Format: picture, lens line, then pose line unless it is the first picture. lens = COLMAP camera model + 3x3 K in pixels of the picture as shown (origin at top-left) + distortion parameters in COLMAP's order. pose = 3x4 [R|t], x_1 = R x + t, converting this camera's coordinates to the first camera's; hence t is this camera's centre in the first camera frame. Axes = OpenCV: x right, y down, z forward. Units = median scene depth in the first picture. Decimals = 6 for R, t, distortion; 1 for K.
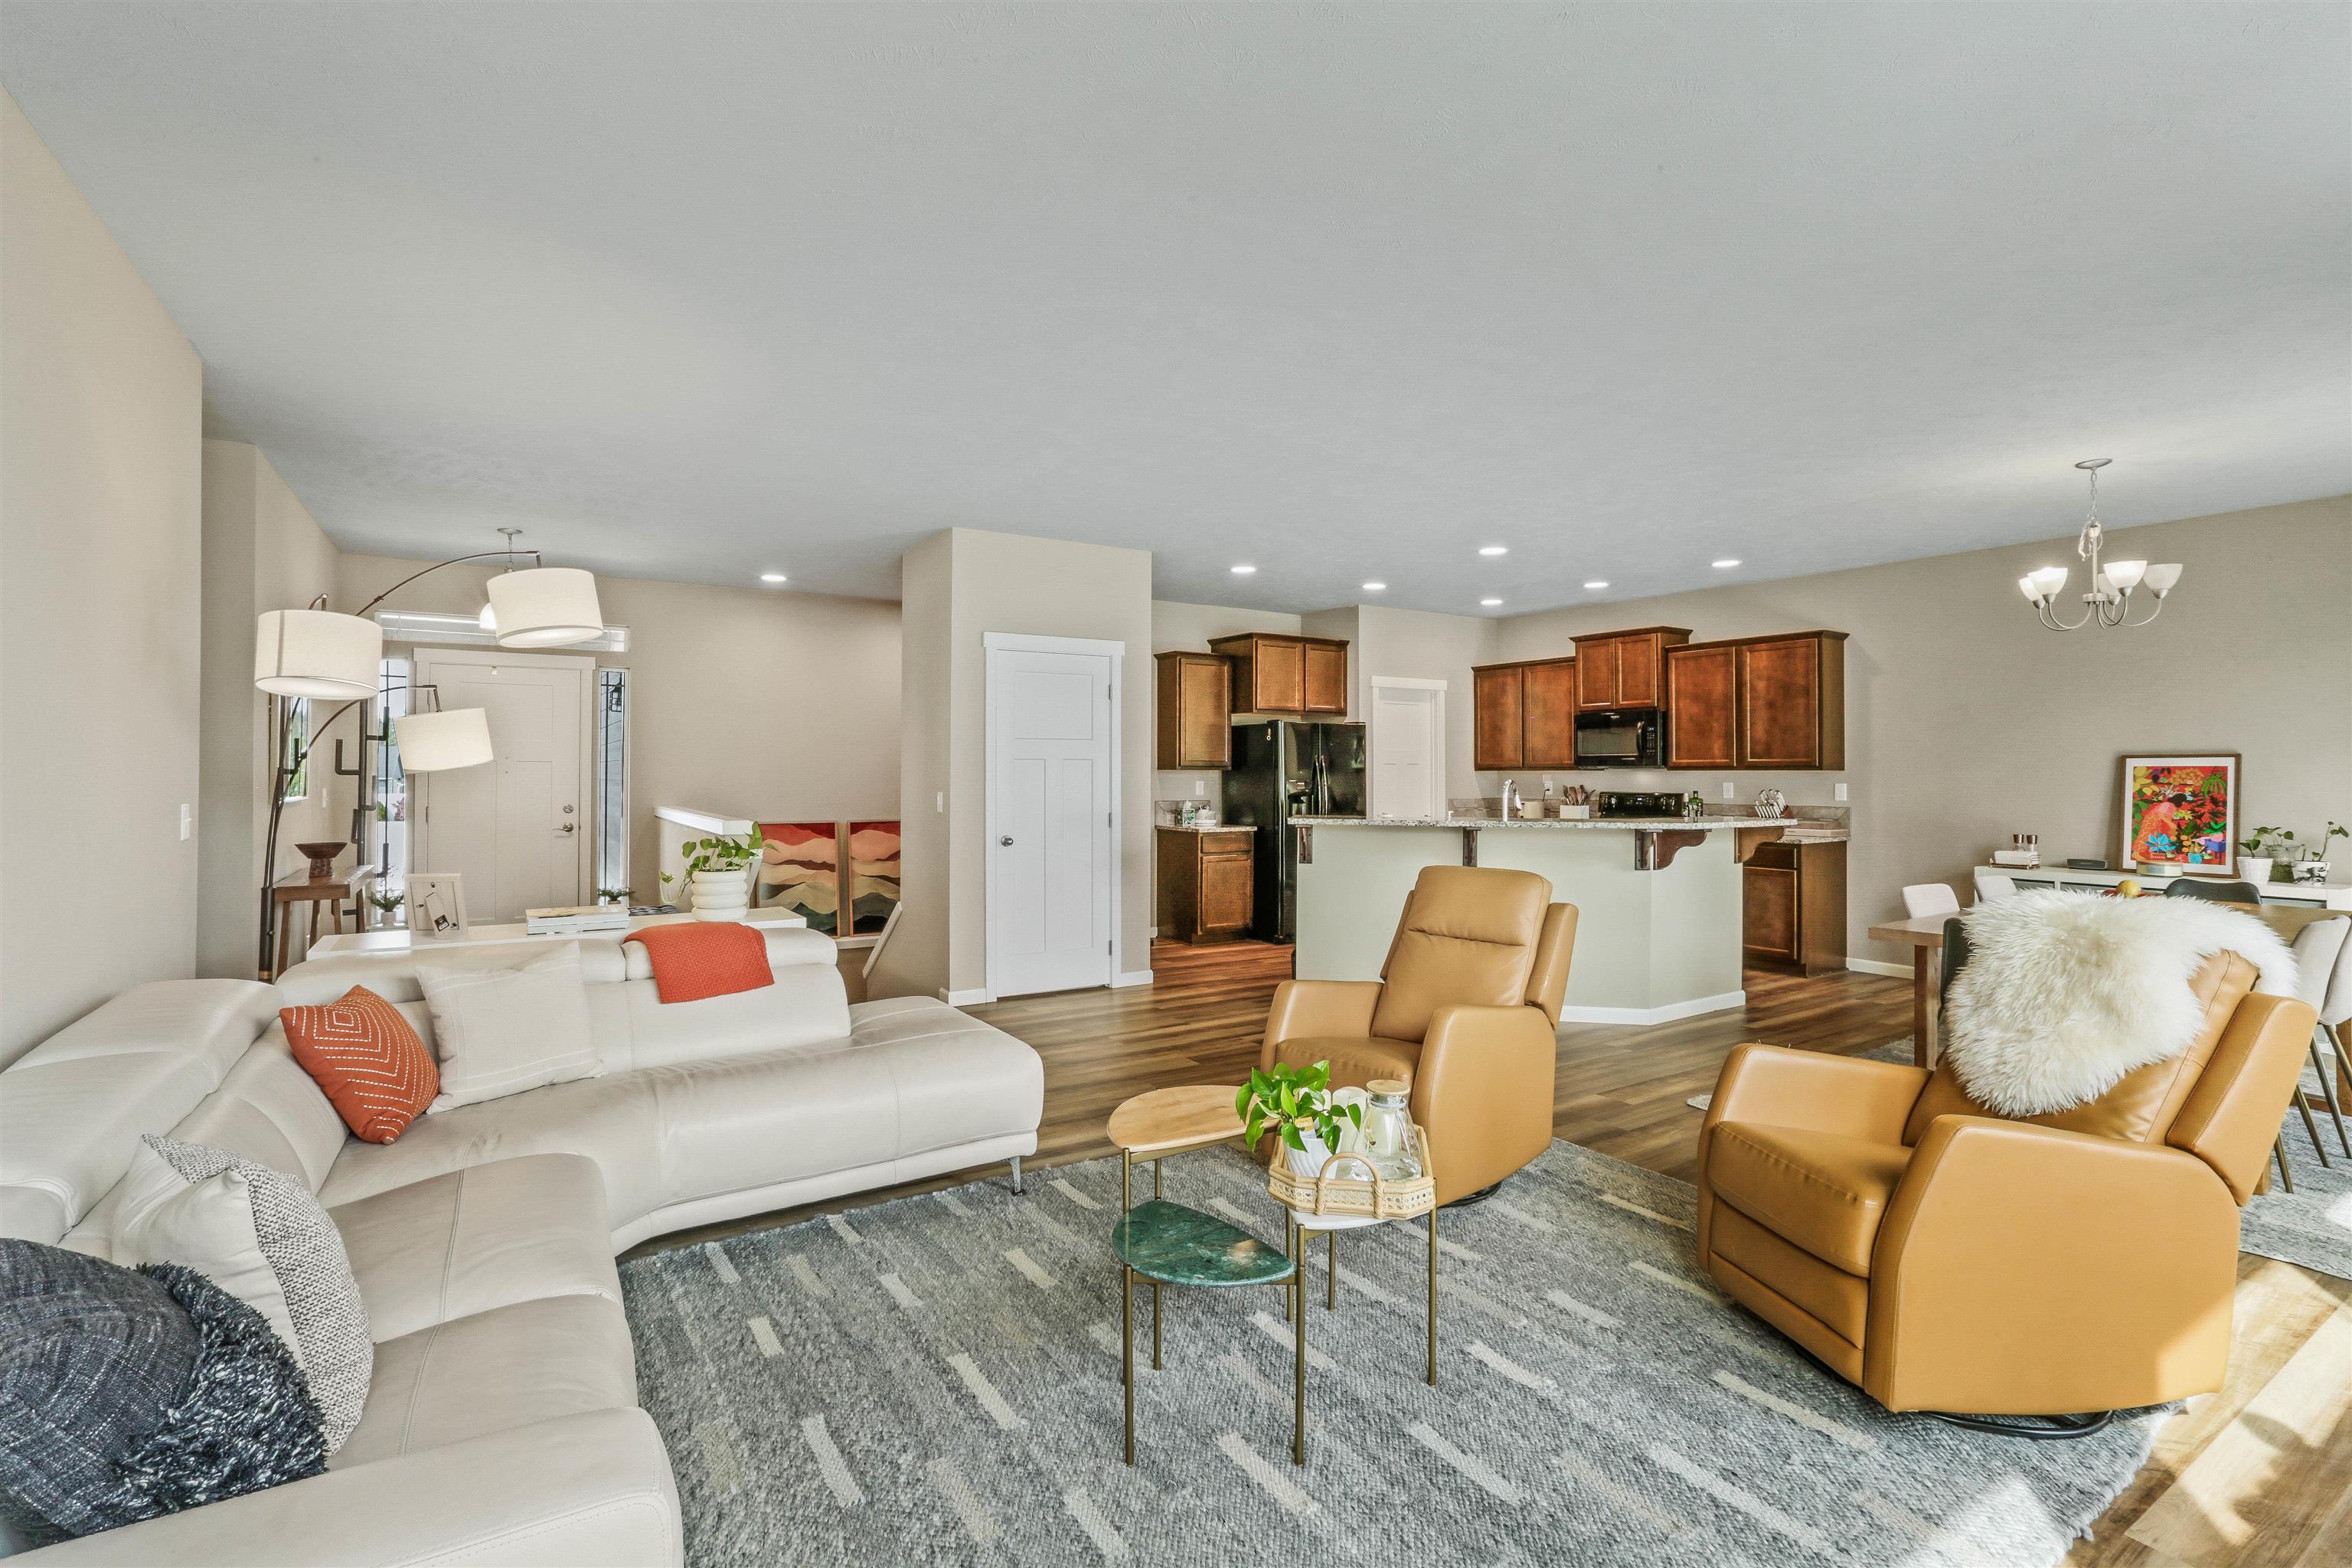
lens RADIAL K [[1082.4, 0, 1169.2], [0, 1082.4, 771.3], [0, 0, 1]] dist [-0.016838, 0.007191]
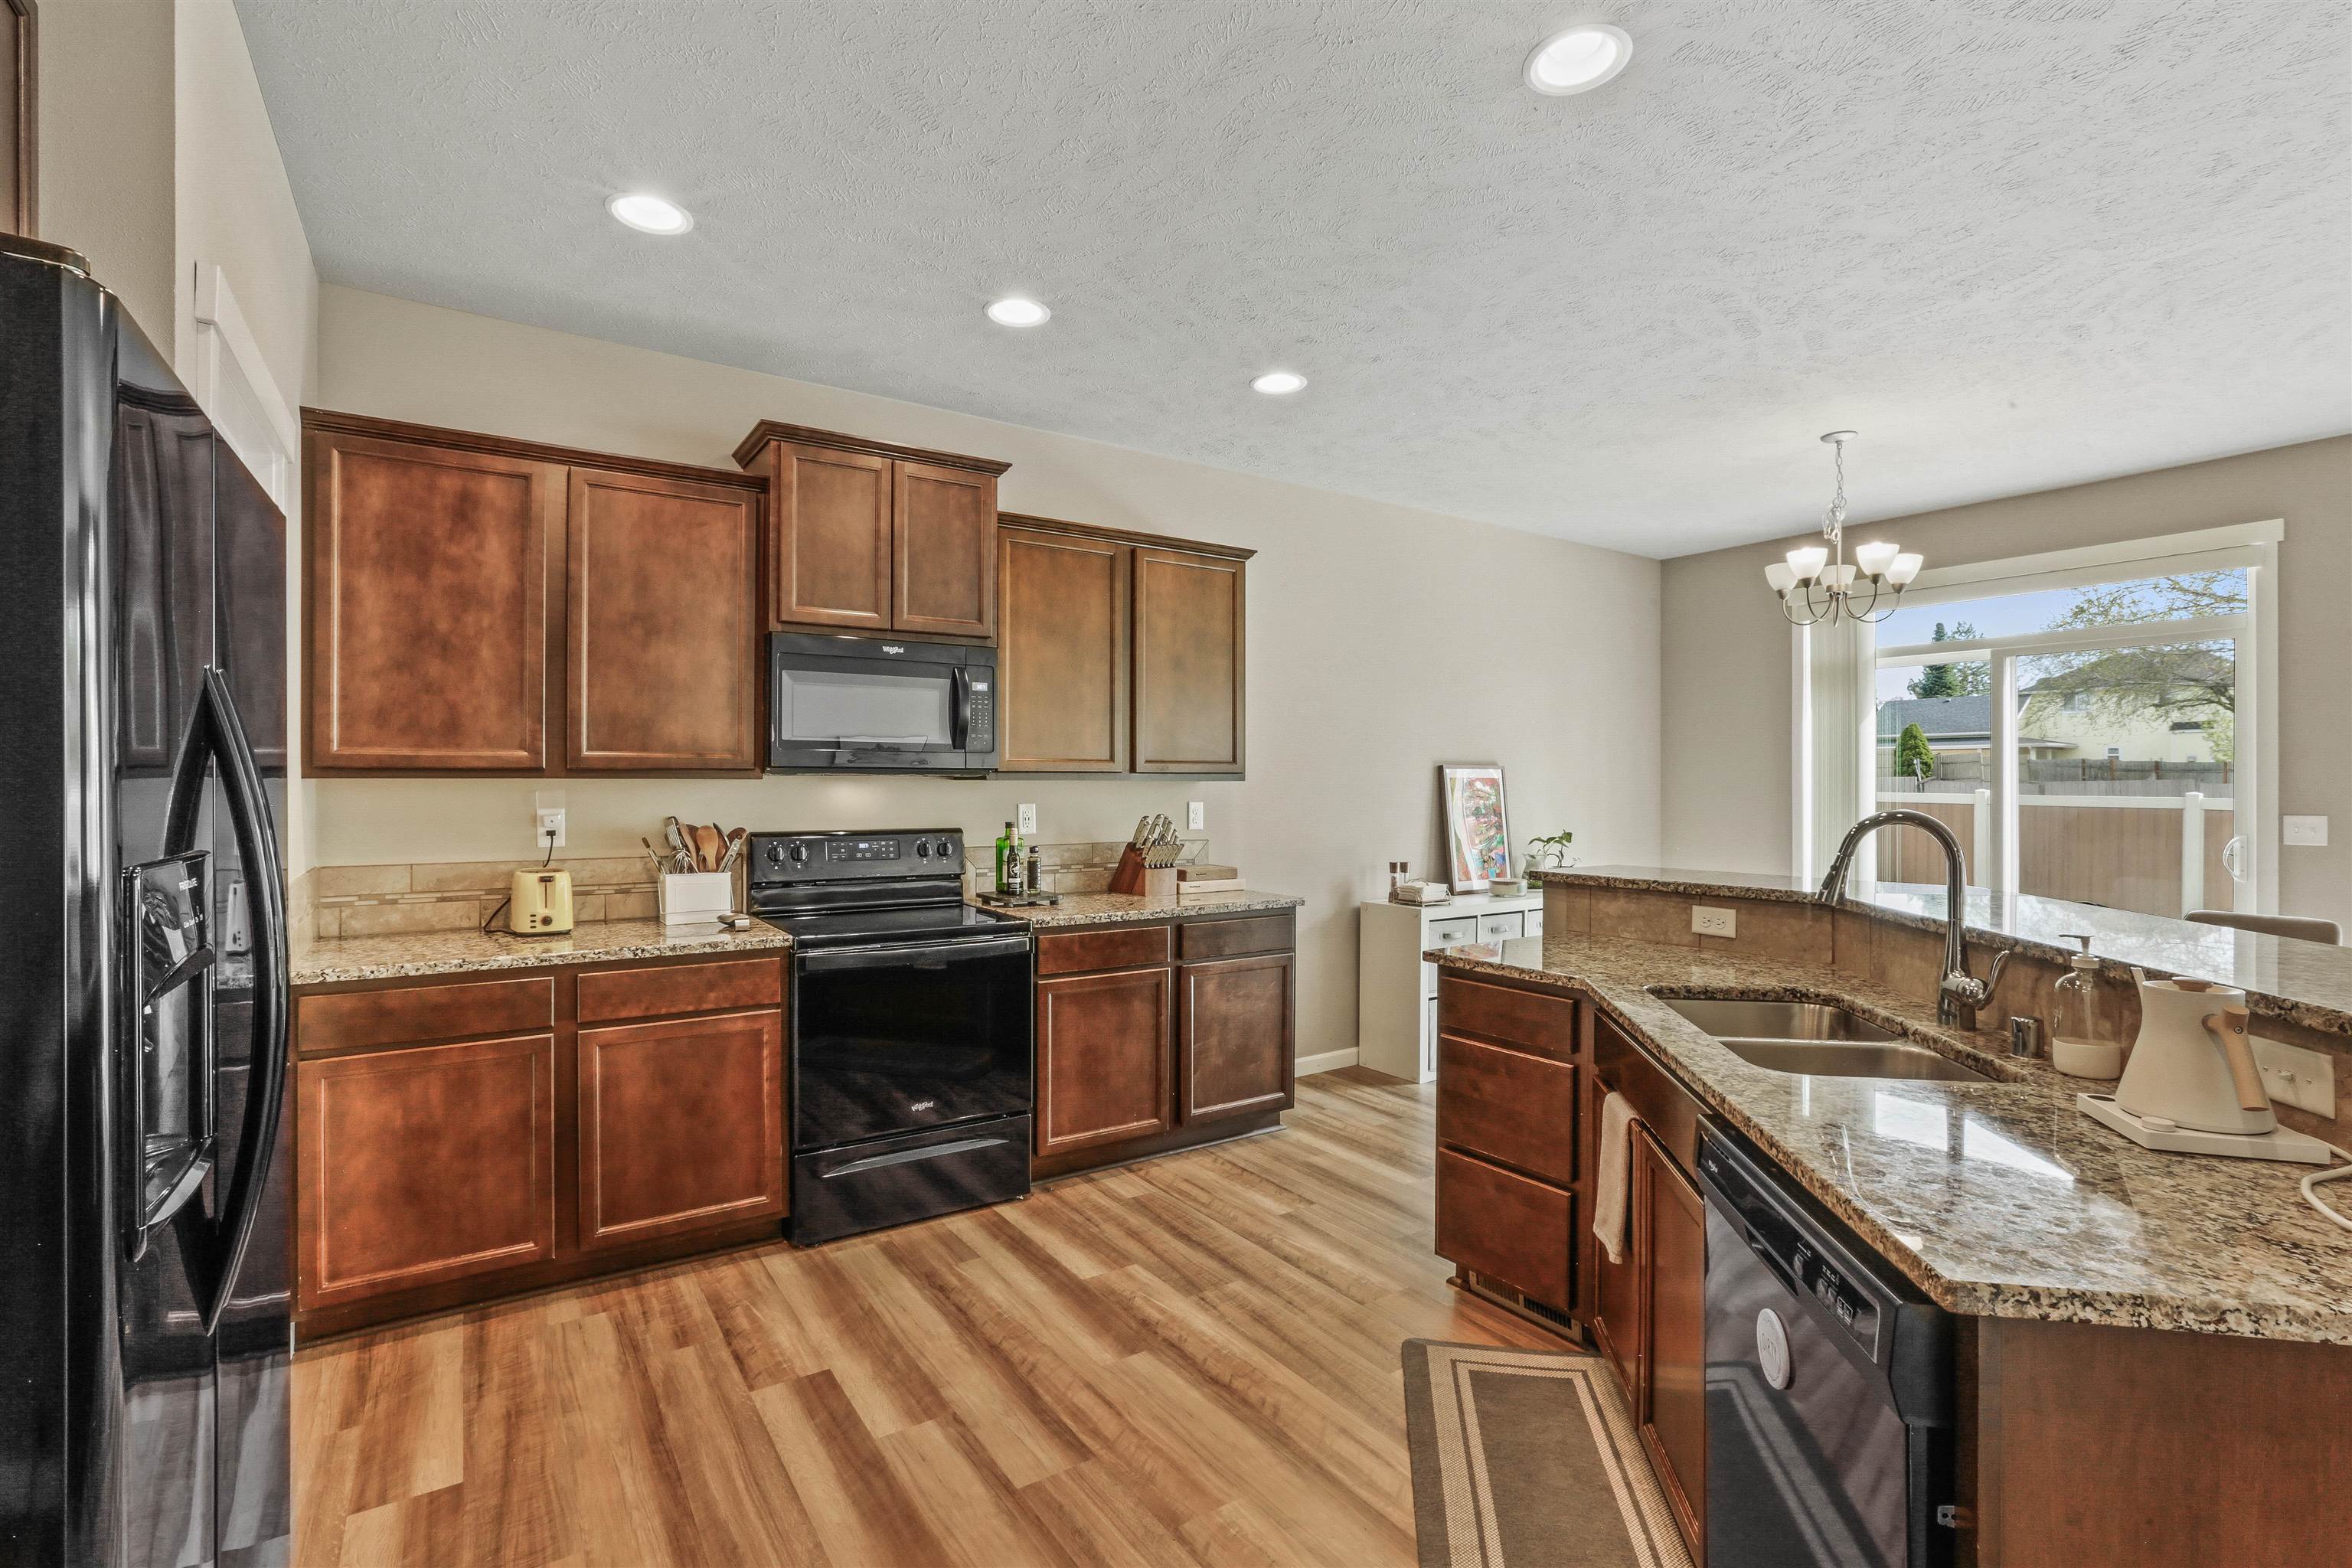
lens RADIAL K [[1082.4, 0, 1171.9], [0, 1082.4, 782.6], [0, 0, 1]] dist [-0.016838, 0.007191]
pose [[-0.033743, -0.002035, 0.999428, -0.003335], [-0.004369, 0.999989, 0.001888, -0.000949], [-0.999421, -0.004303, -0.033751, 0.940103]]
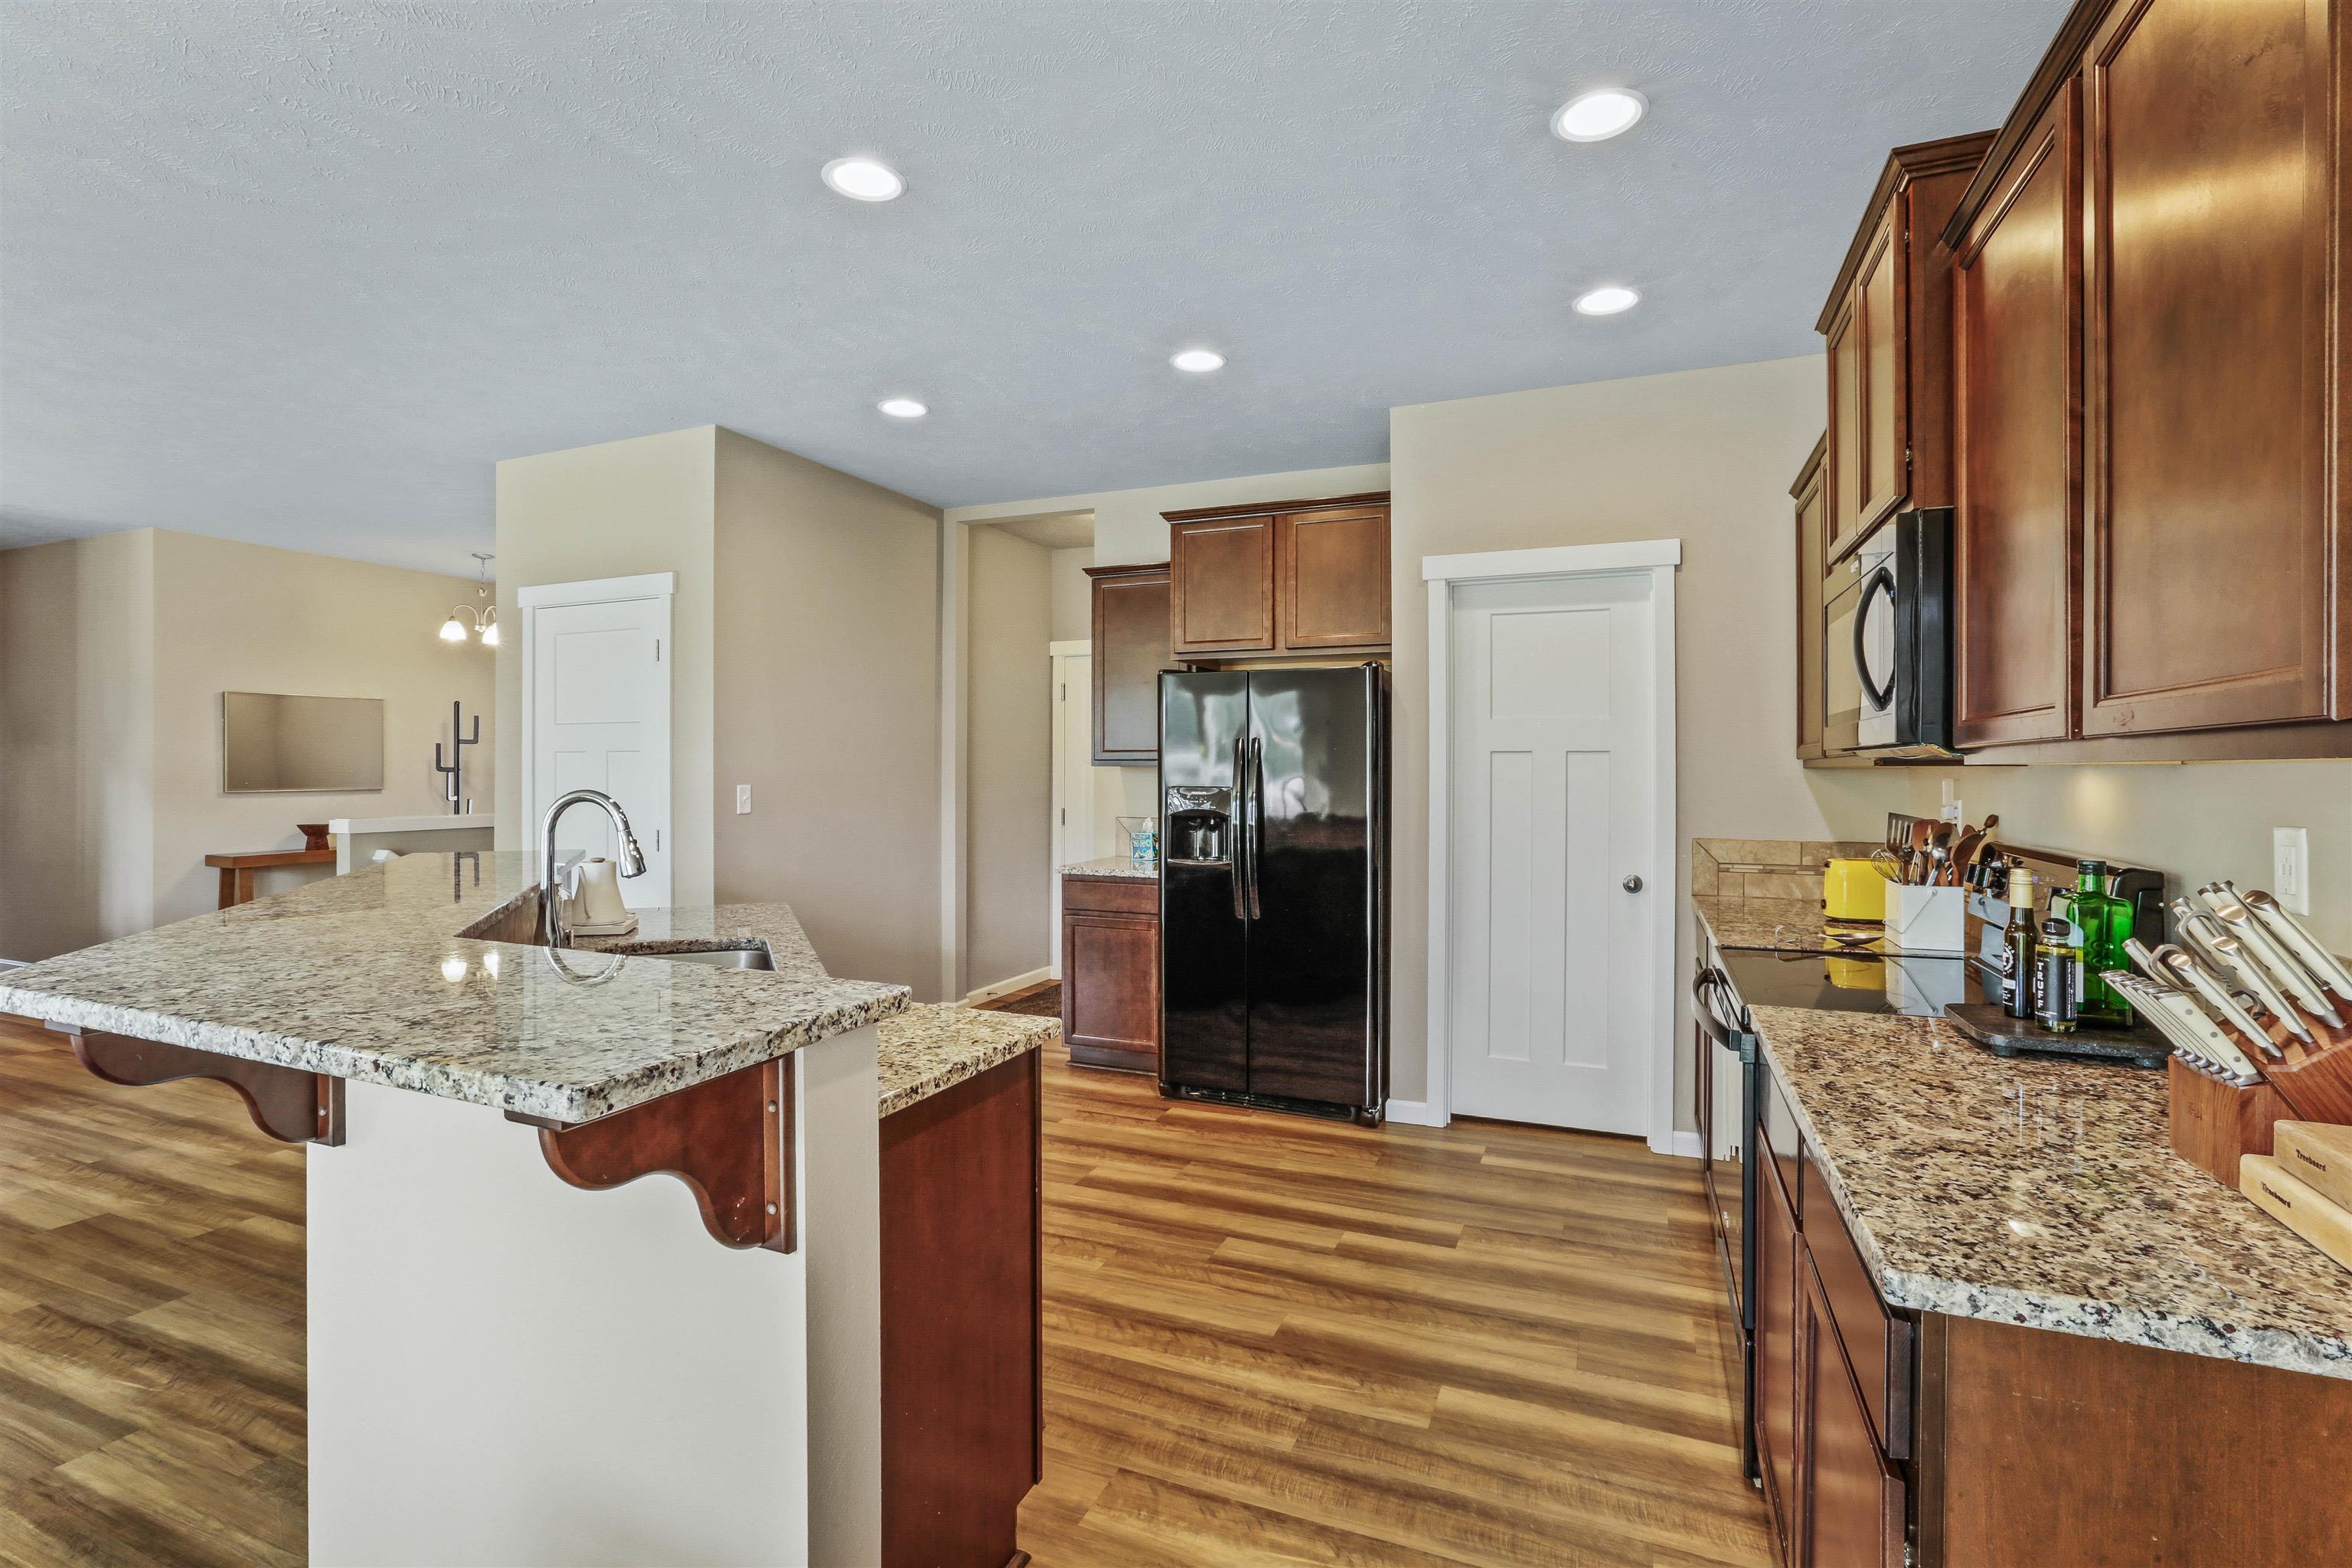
lens RADIAL K [[1082.4, 0, 1160.4], [0, 1082.4, 769.8], [0, 0, 1]] dist [-0.016838, 0.007191]
pose [[0.565234, 0.000446, -0.824931, 0.558335], [0.000115, 1.000000, 0.000619, 0.000284], [0.824931, -0.000445, 0.565234, 0.729276]]
